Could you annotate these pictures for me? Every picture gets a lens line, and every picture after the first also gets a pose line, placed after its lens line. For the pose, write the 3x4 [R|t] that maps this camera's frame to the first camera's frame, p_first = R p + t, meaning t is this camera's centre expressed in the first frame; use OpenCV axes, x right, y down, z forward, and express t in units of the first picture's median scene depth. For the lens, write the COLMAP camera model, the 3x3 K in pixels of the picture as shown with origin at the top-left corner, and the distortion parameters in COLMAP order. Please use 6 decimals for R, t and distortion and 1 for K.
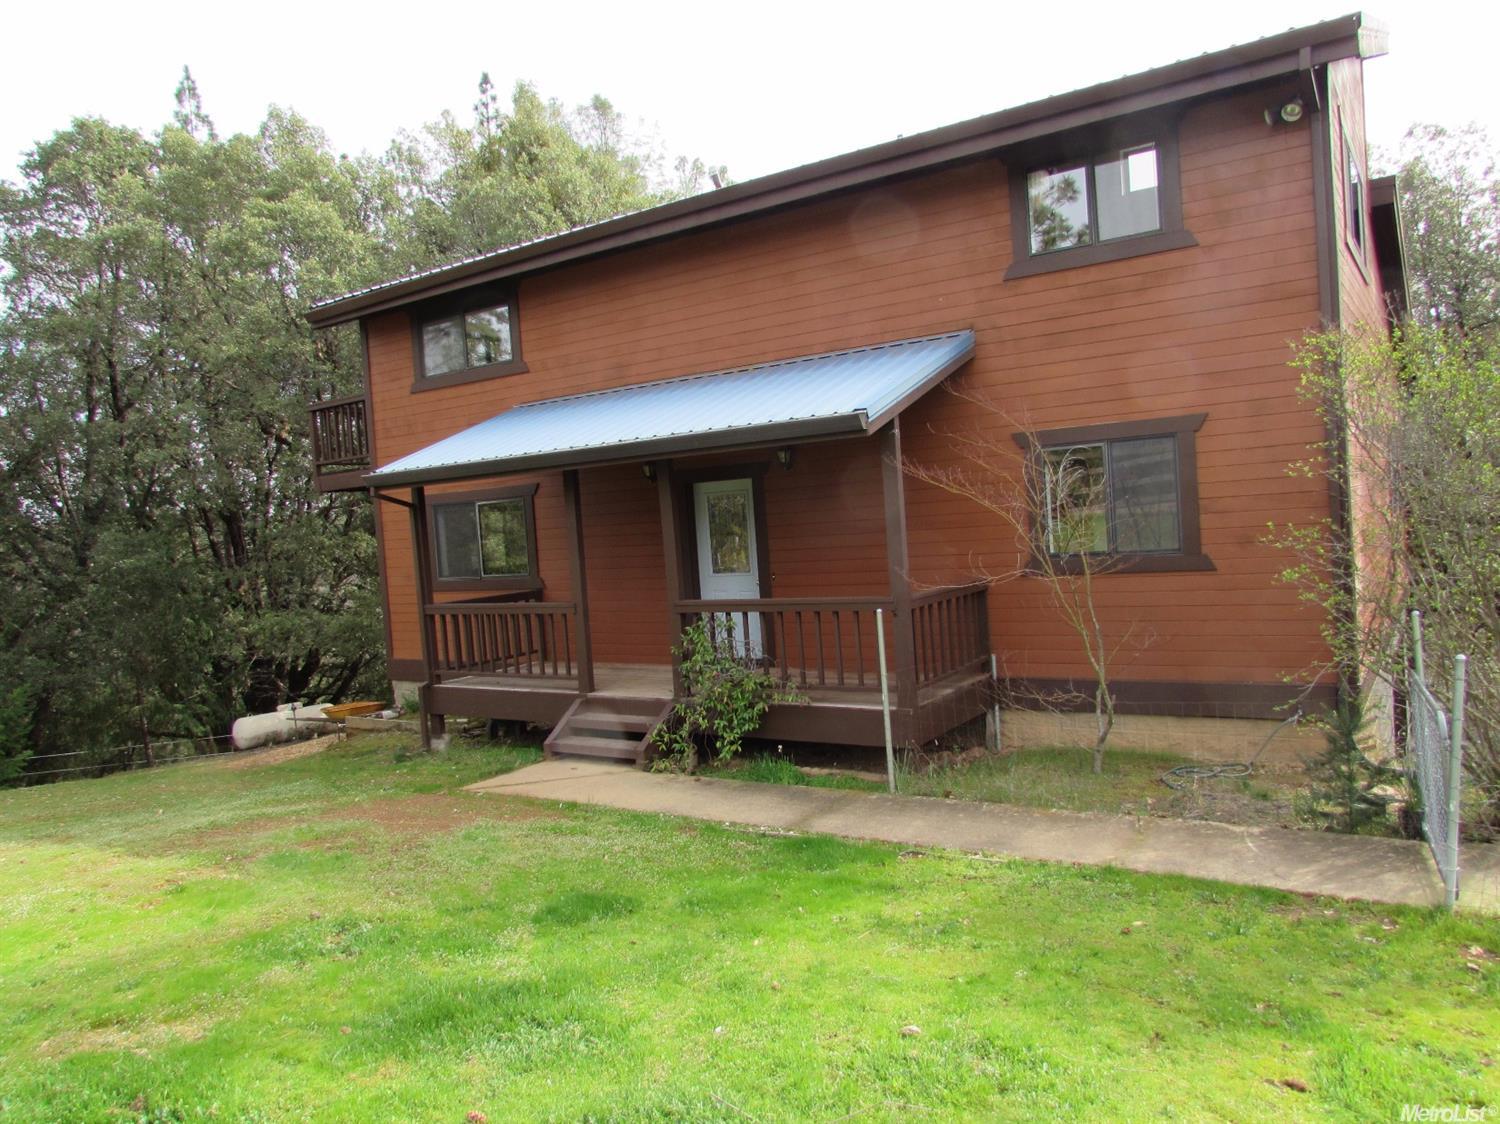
lens RADIAL K [[1068.0, 0, 748.7], [0, 1068.0, 557.3], [0, 0, 1]] dist [-0.025345, 0.009872]
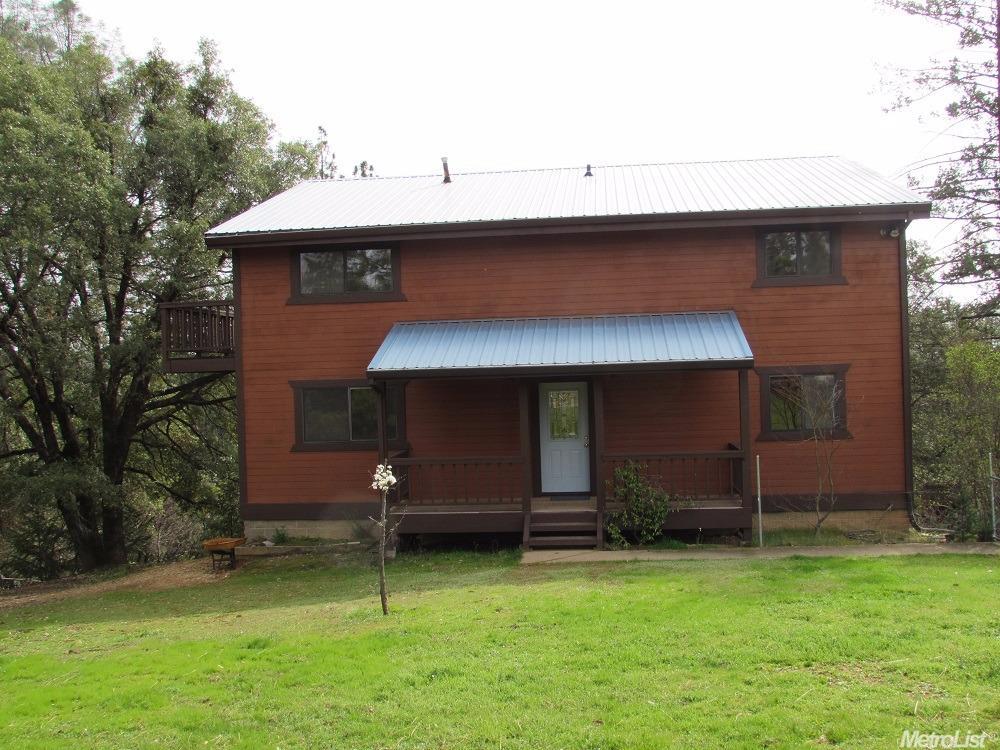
lens RADIAL K [[1063.6, 0, 499.5], [0, 1063.6, 375.2], [0, 0, 1]] dist [-0.063694, 0.000000]
pose [[0.881872, 0.042135, 0.469602, -0.797727], [-0.013346, 0.997831, -0.064468, 0.020933], [-0.471300, 0.050586, 0.880521, -0.349519]]
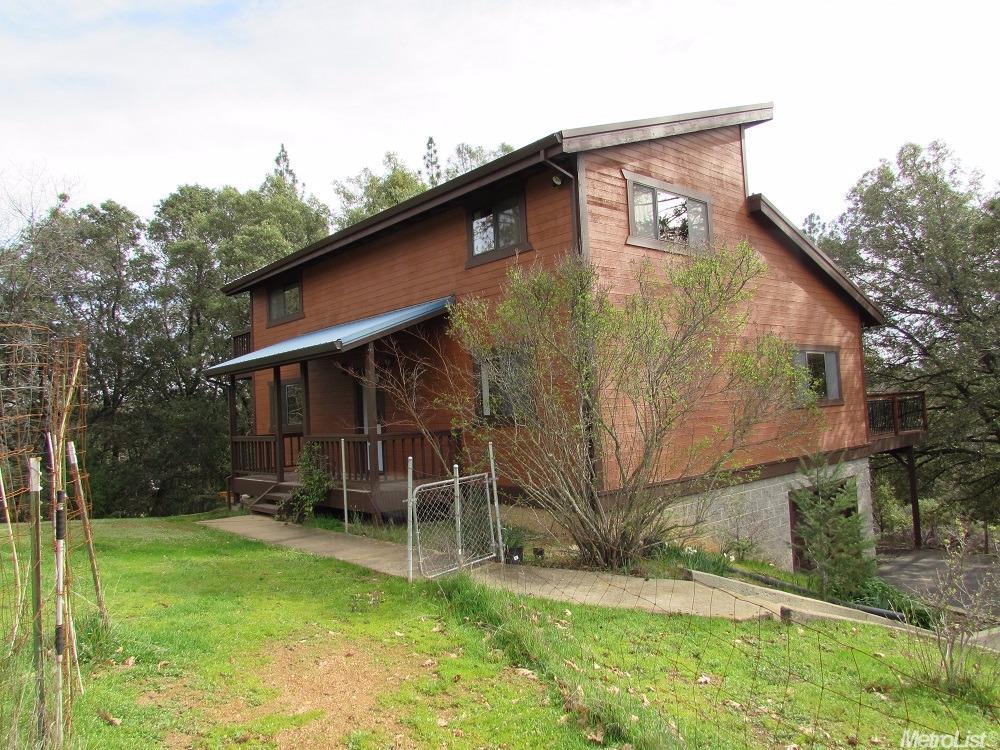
lens RADIAL K [[712.0, 0, 499.2], [0, 712.0, 371.1], [0, 0, 1]] dist [-0.025345, 0.009872]
pose [[0.966883, 0.006433, -0.255138, 0.469346], [-0.026668, 0.996756, -0.075930, 0.009312], [0.253822, 0.080220, 0.963919, -0.135820]]
